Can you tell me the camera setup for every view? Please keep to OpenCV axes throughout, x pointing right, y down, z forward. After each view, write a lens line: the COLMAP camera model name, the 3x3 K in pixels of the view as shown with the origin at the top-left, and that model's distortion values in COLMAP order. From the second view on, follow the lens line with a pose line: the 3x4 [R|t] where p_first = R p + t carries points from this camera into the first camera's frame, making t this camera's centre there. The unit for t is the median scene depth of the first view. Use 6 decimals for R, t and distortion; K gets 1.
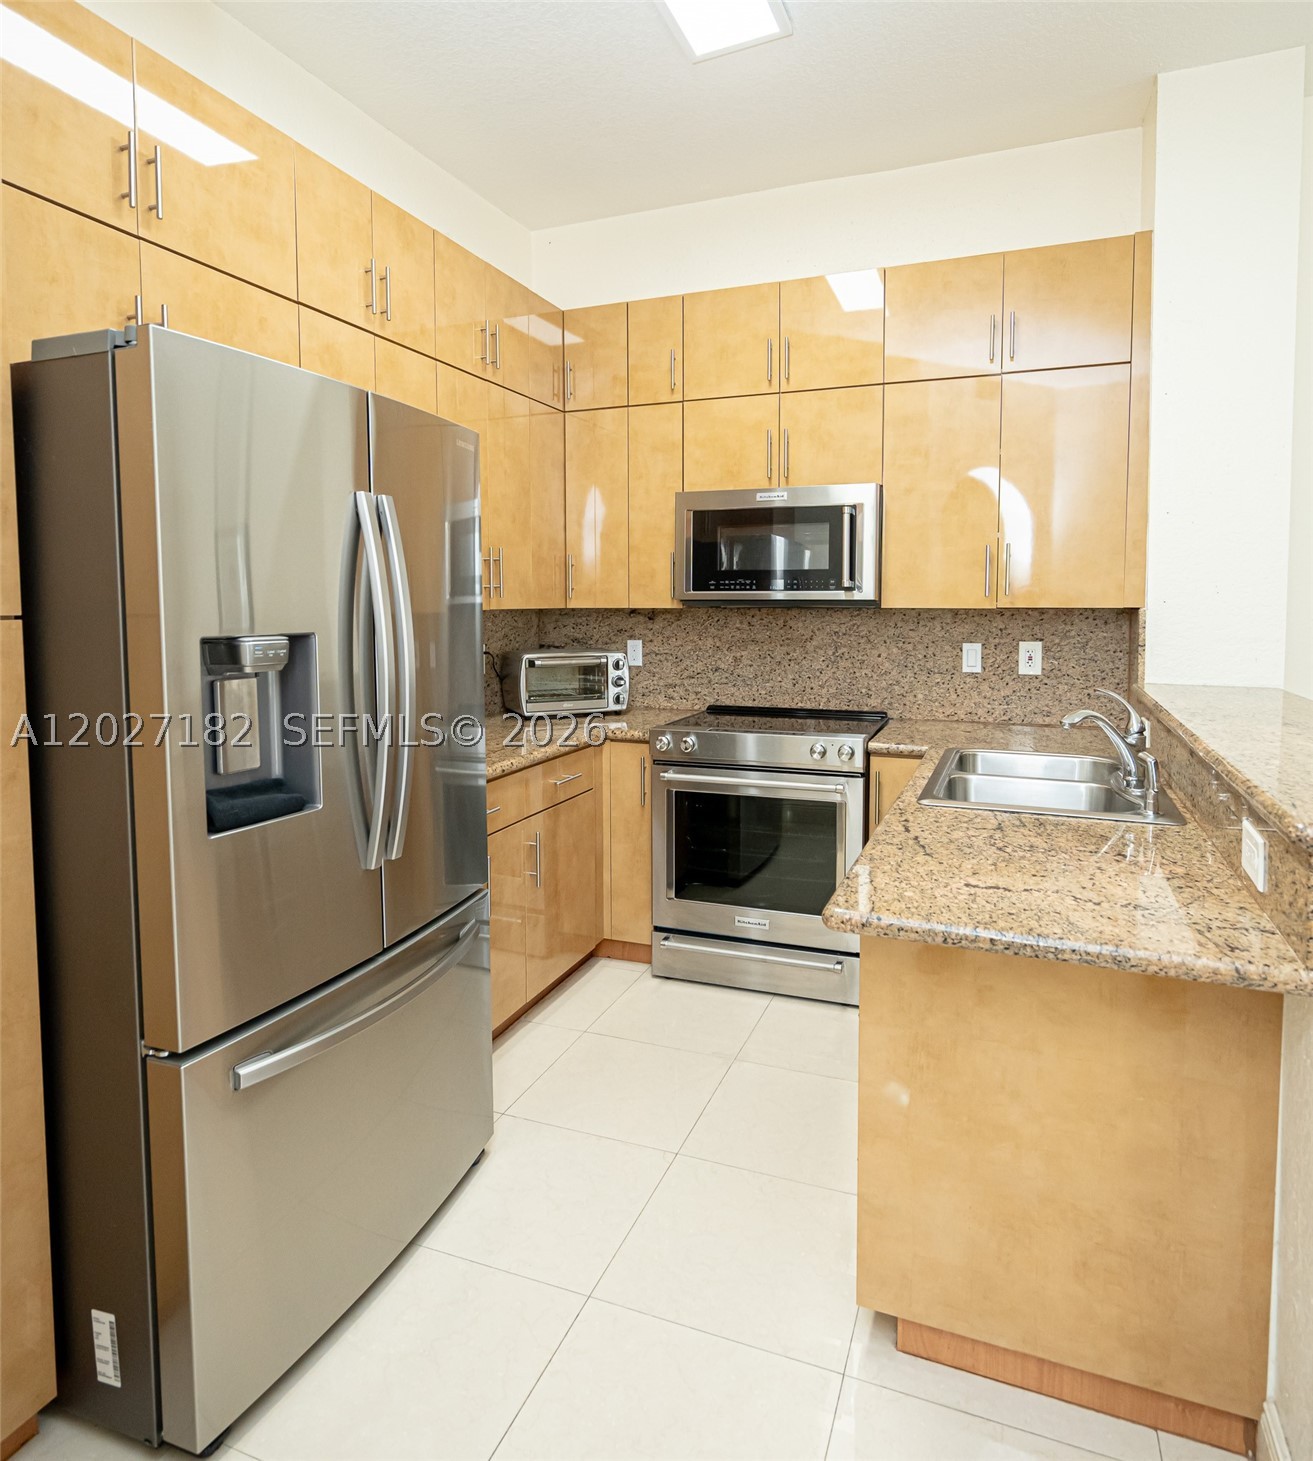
lens RADIAL K [[895.1, 0, 659.8], [0, 895.1, 661.2], [0, 0, 1]] dist [-0.000974, 0.002710]
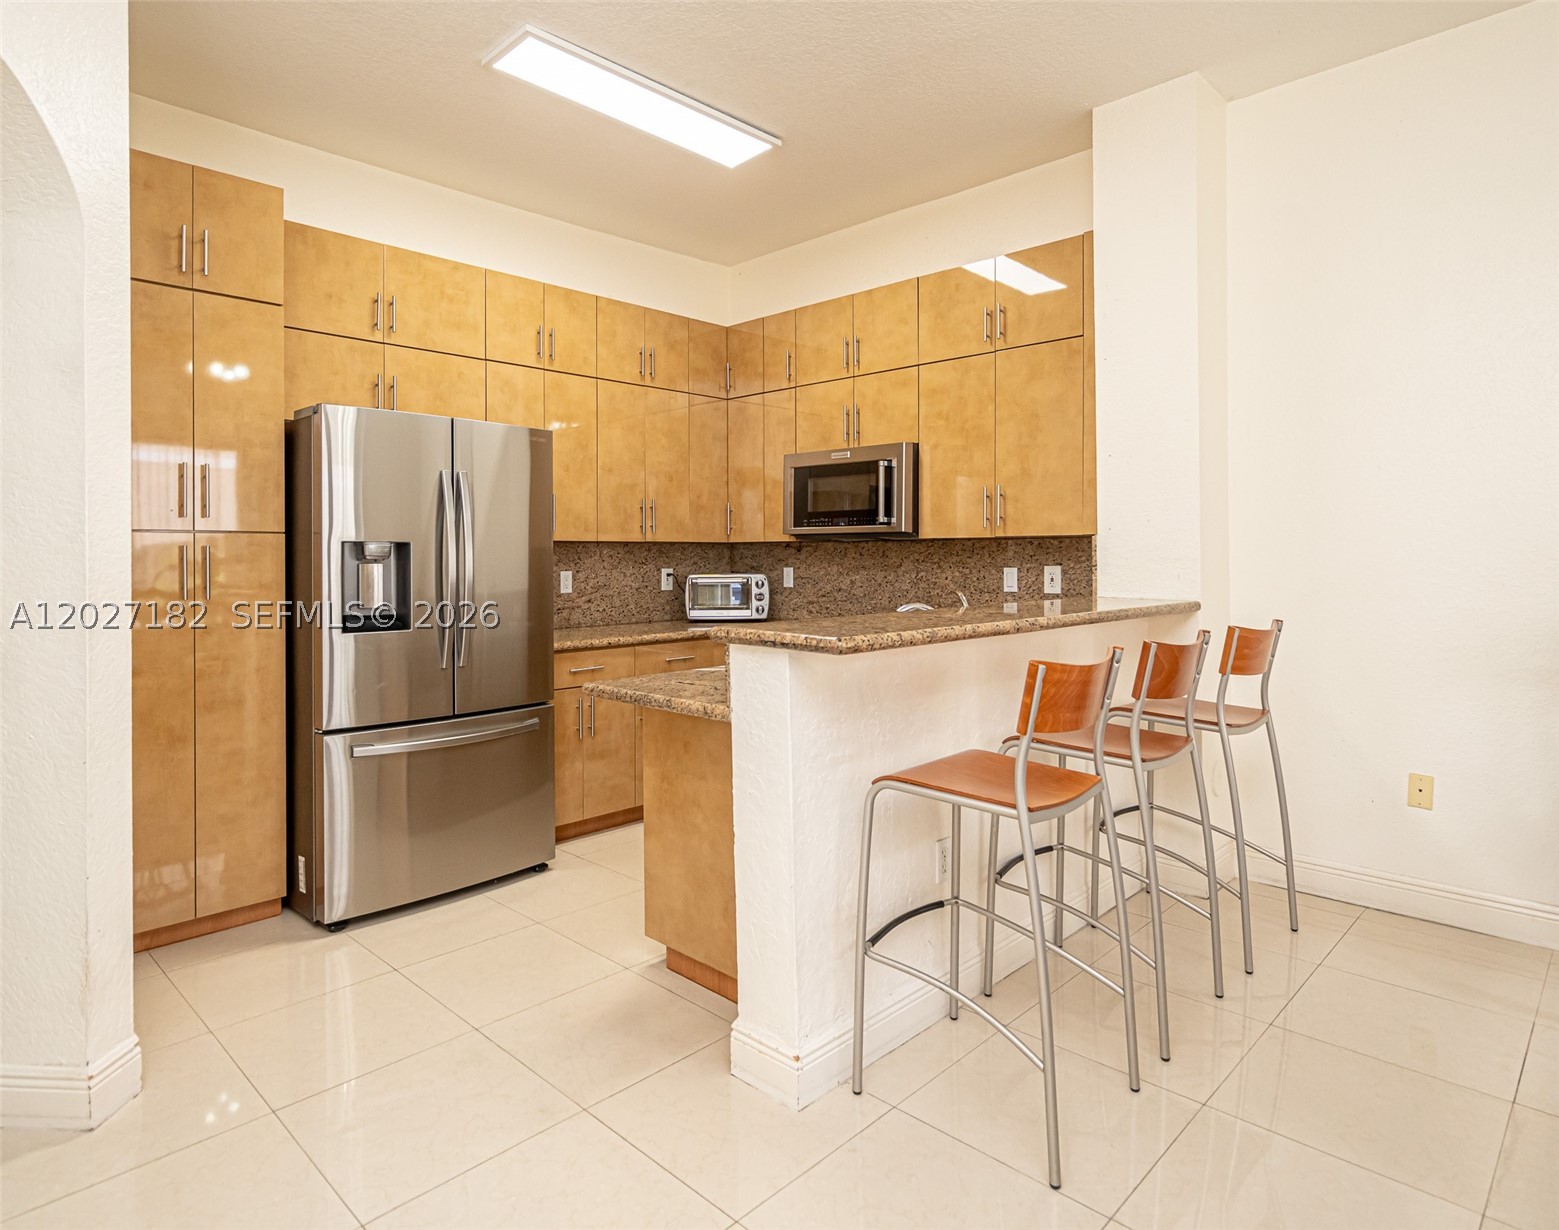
lens RADIAL K [[906.4, 0, 777.8], [0, 906.4, 569.4], [0, 0, 1]] dist [-0.002808, -0.000930]
pose [[0.922866, 0.004534, -0.385095, 0.548097], [-0.024897, 0.998541, -0.047907, 0.050565], [0.384316, 0.053800, 0.921633, -0.258361]]
